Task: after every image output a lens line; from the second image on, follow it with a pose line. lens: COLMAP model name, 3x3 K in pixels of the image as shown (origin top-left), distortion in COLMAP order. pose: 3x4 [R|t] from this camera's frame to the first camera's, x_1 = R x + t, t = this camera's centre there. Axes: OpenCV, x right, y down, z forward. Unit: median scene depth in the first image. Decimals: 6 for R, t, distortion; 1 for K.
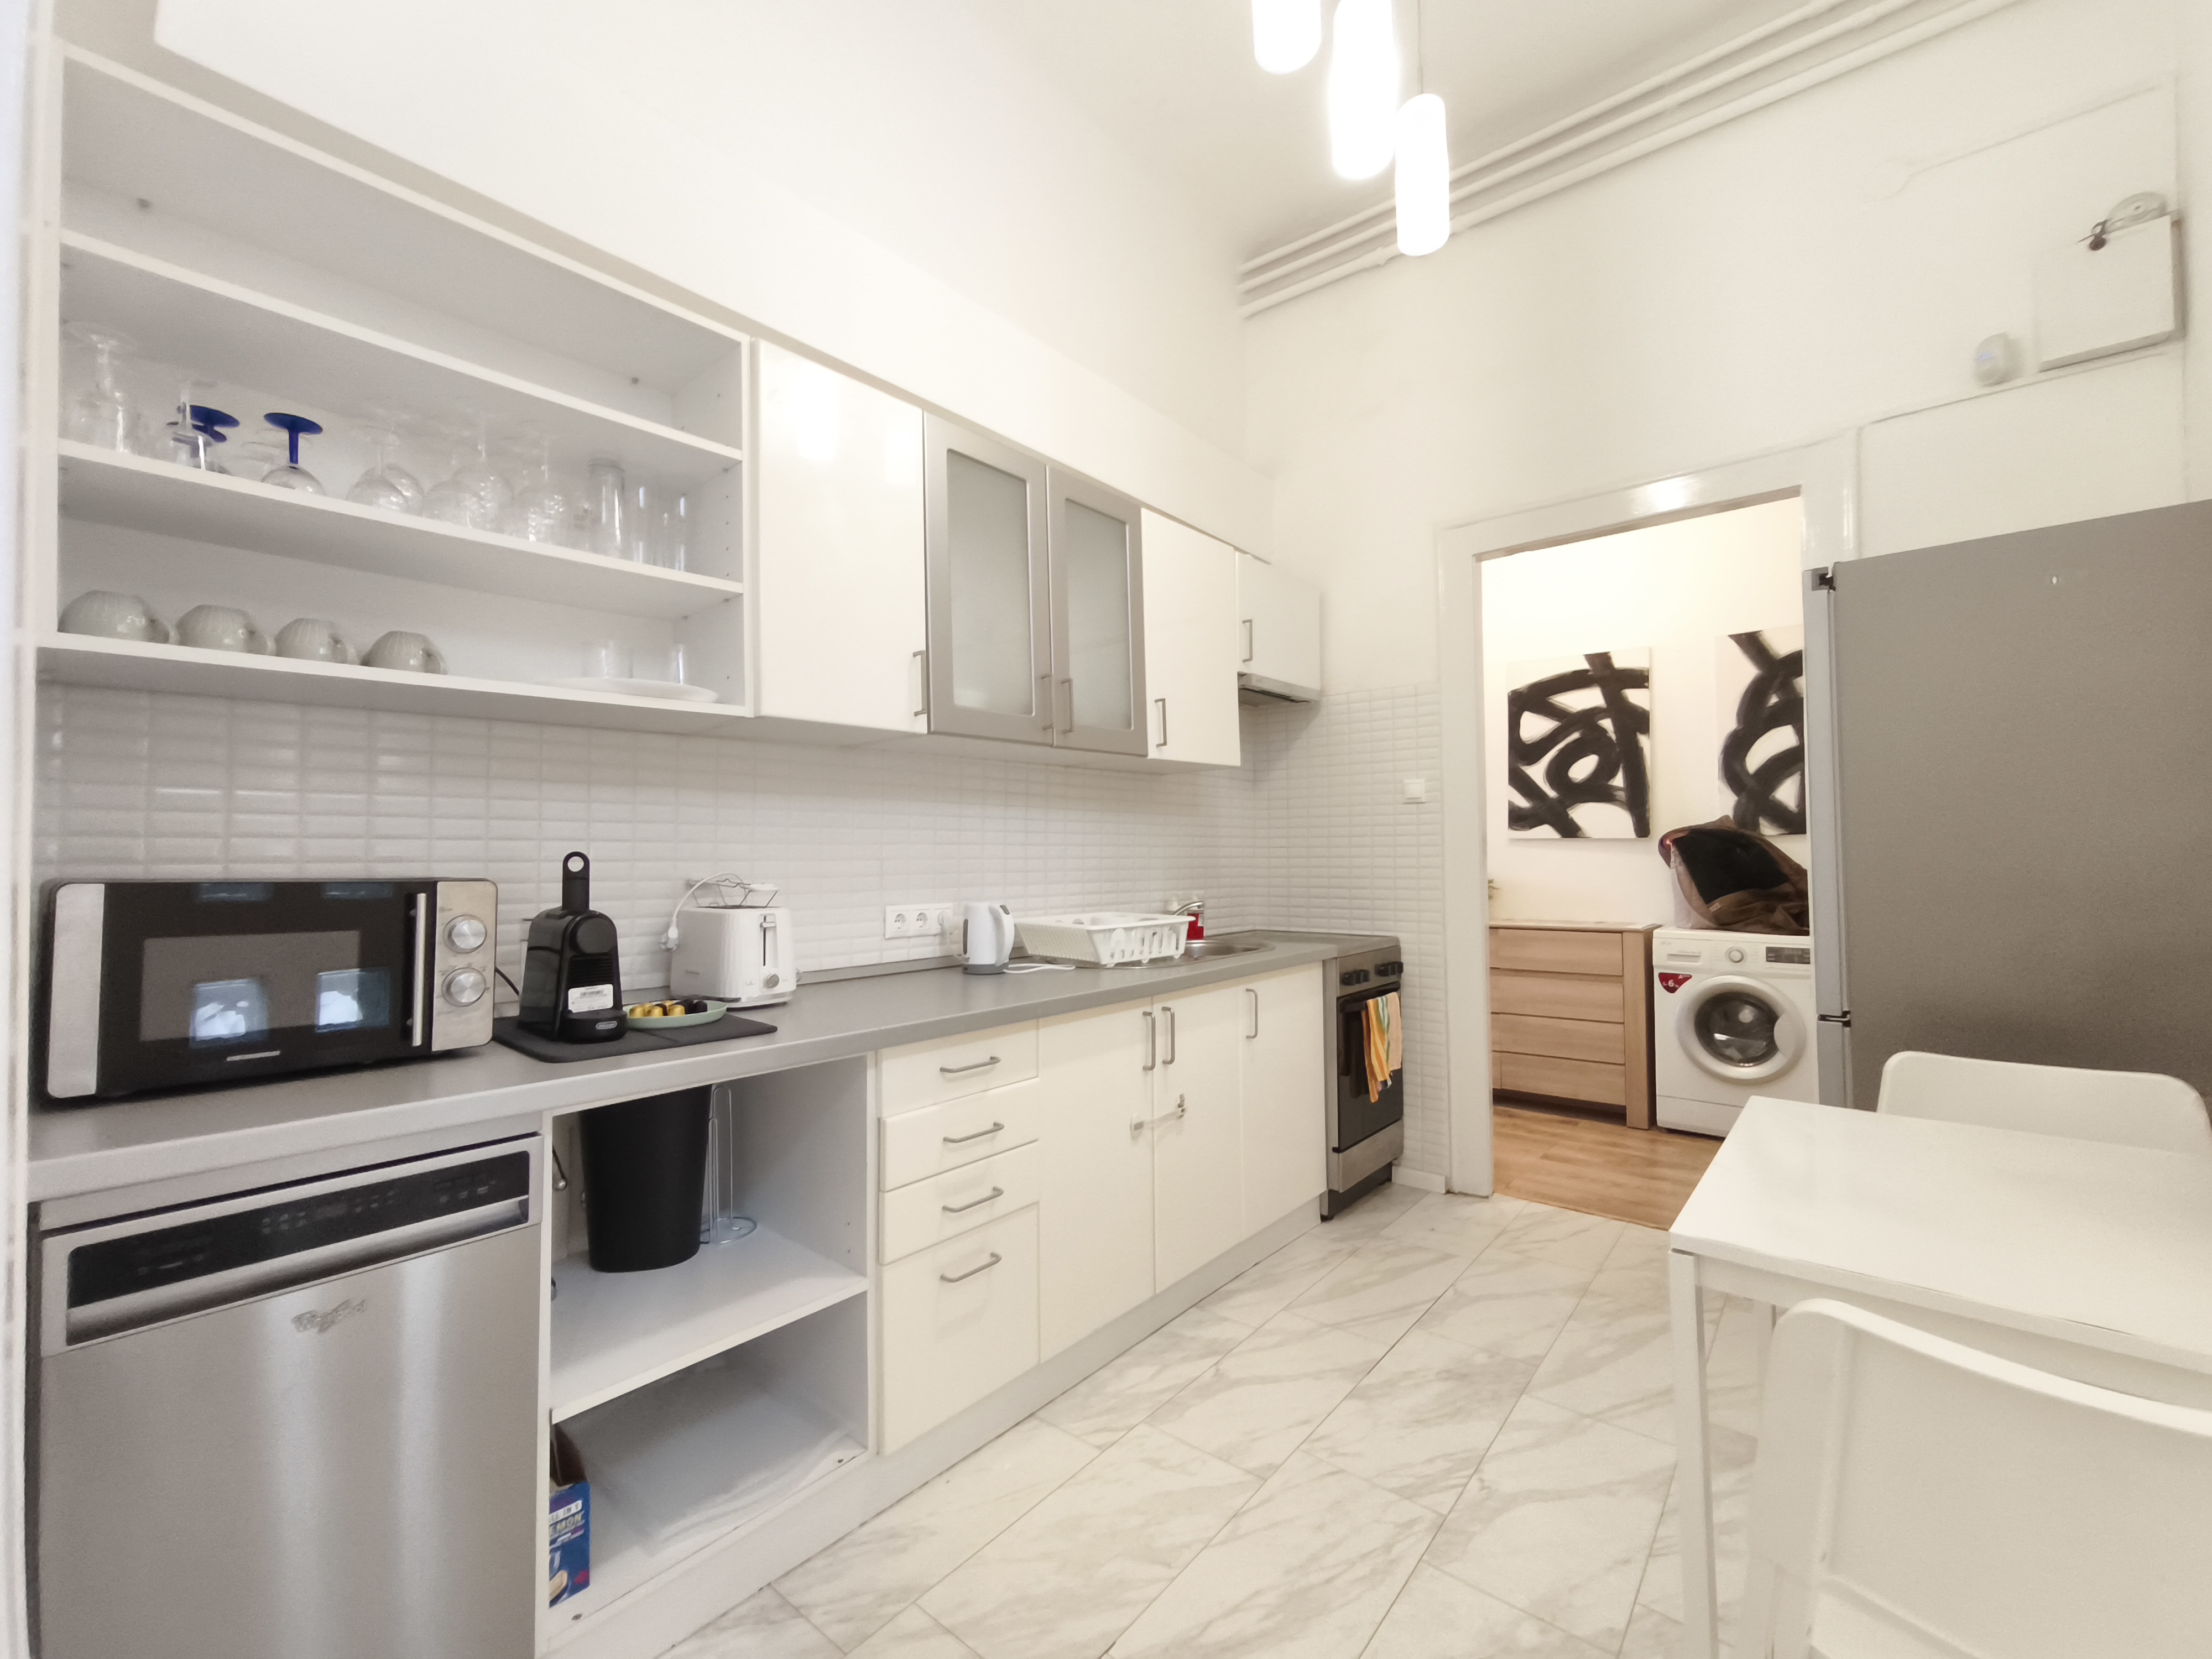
lens RADIAL K [[936.3, 0, 1104.7], [0, 936.3, 832.7], [0, 0, 1]] dist [-0.001339, -0.000514]
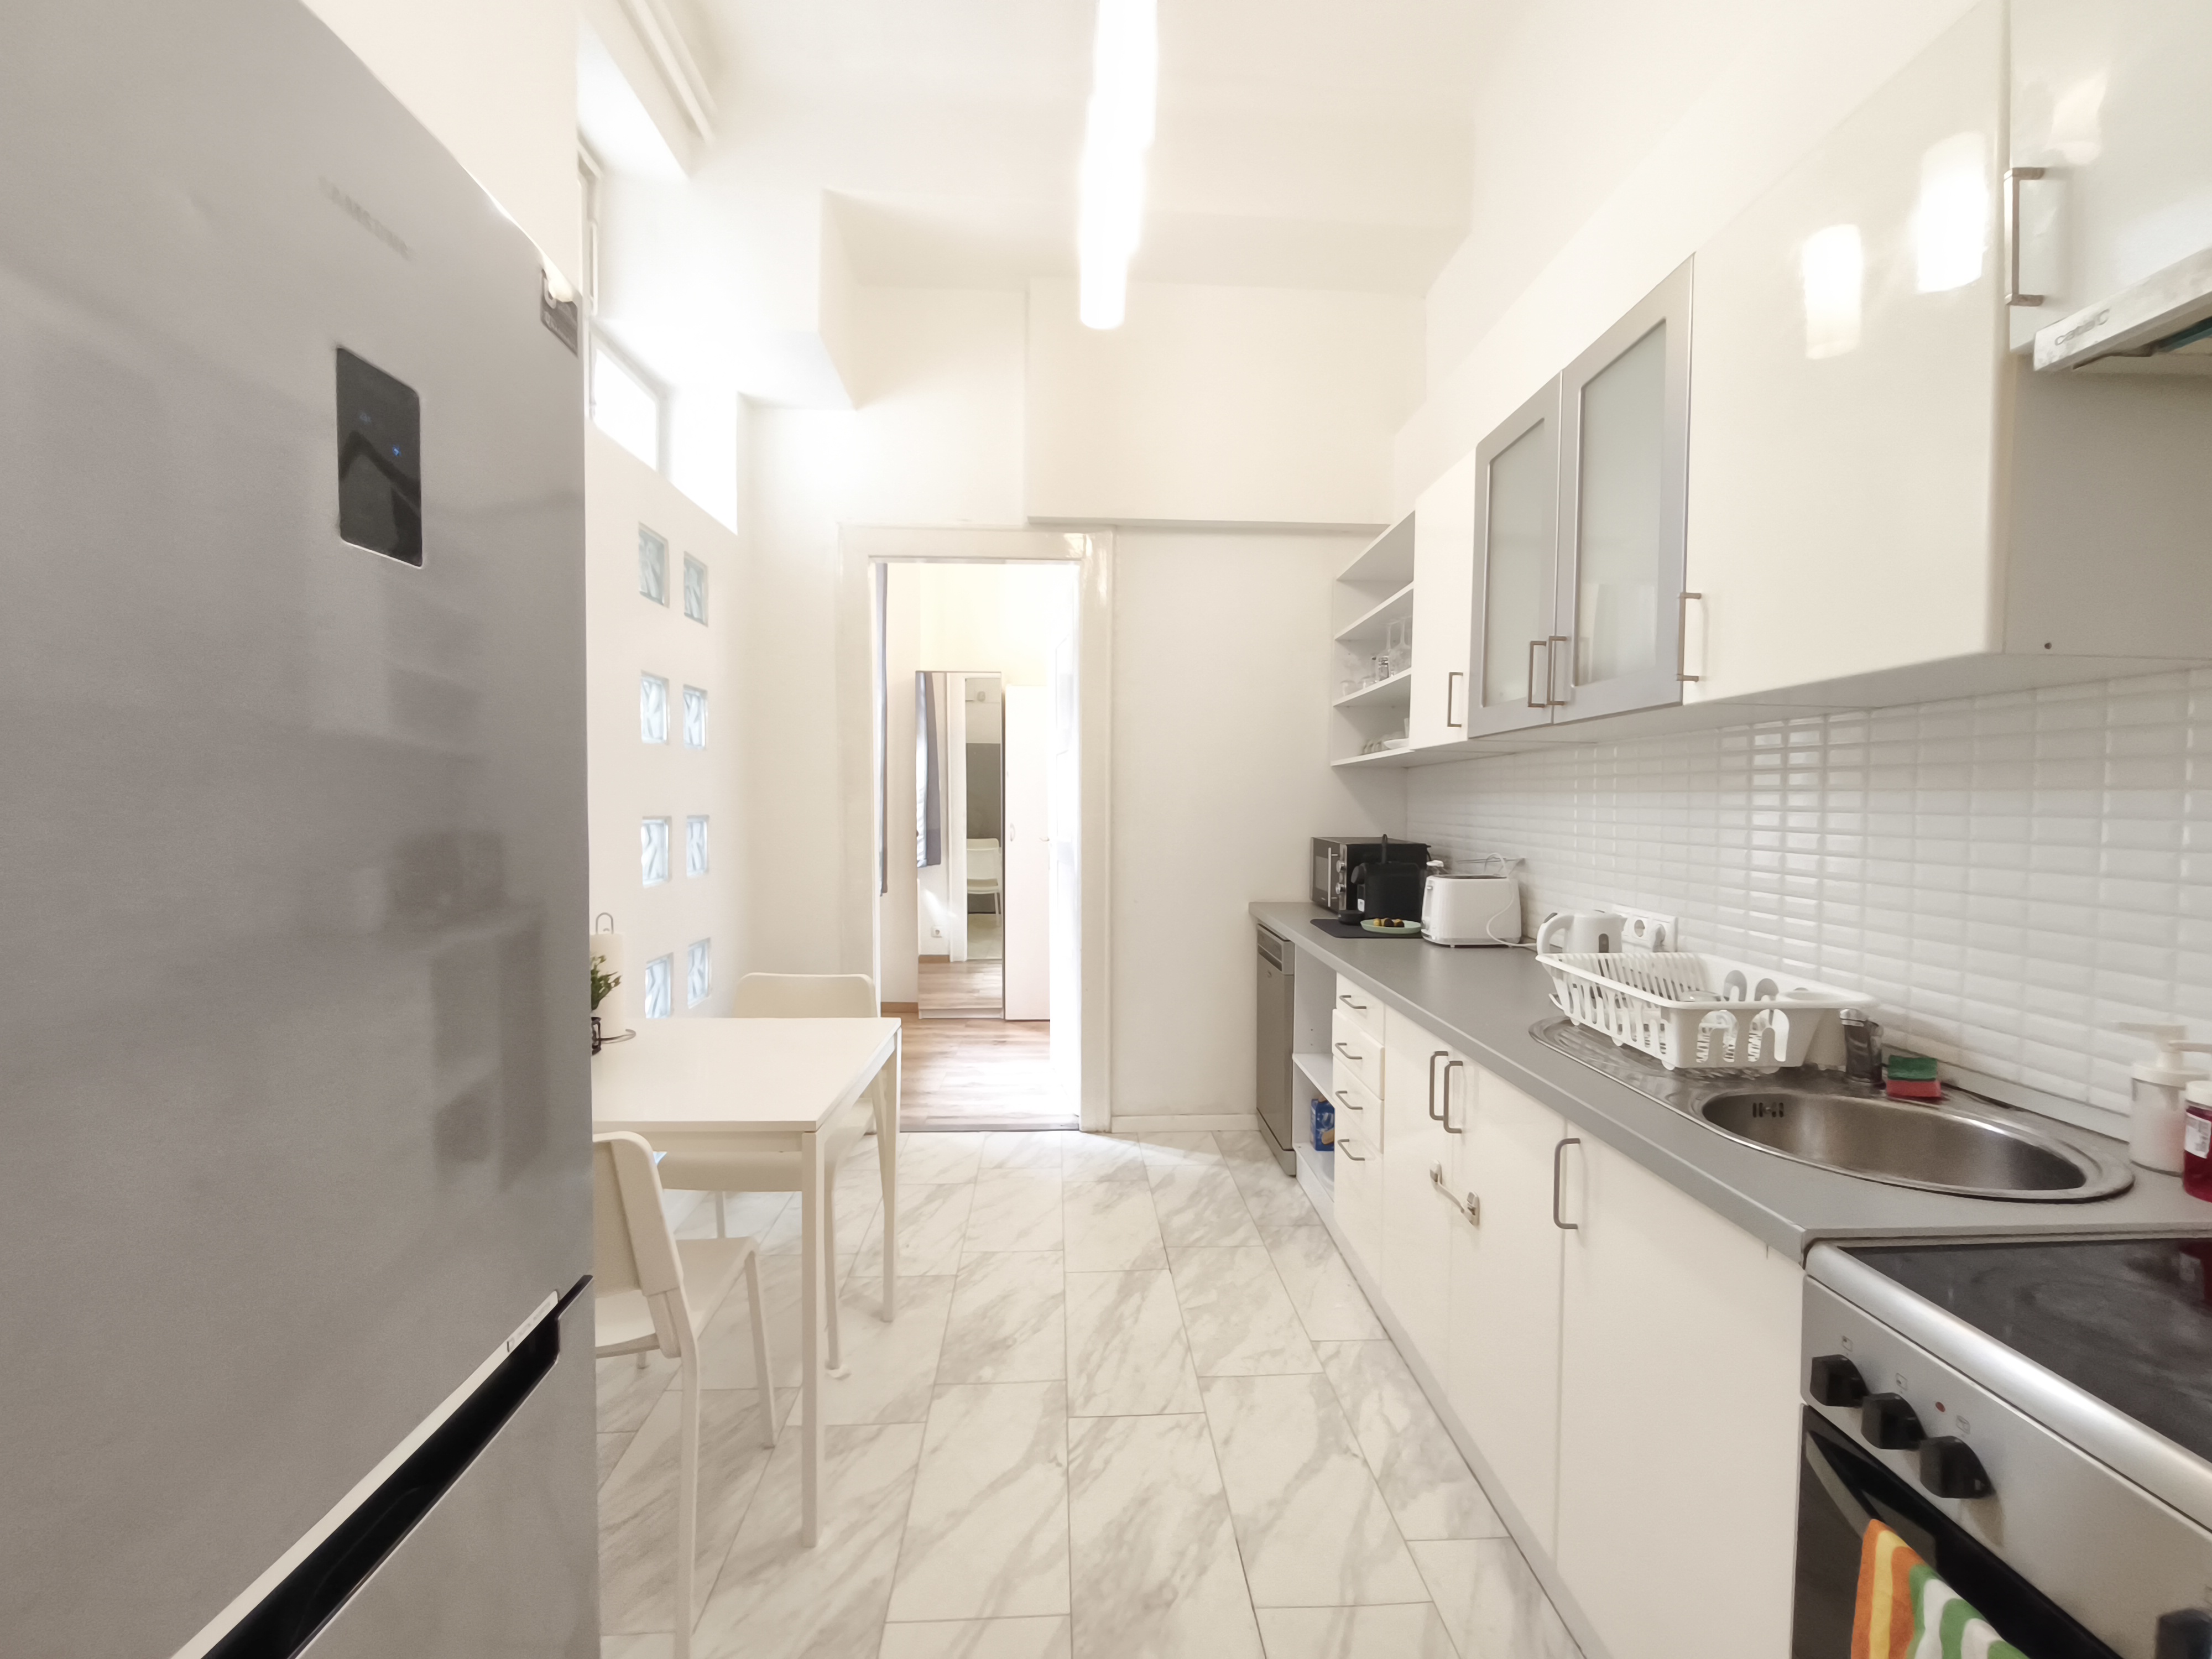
lens RADIAL K [[936.3, 0, 1104.7], [0, 936.3, 832.7], [0, 0, 1]] dist [-0.001339, -0.000514]
pose [[-0.746338, 0.027735, -0.664989, 0.963402], [0.021632, 0.999614, 0.017414, -0.029215], [0.665216, -0.001388, -0.746650, 1.681141]]
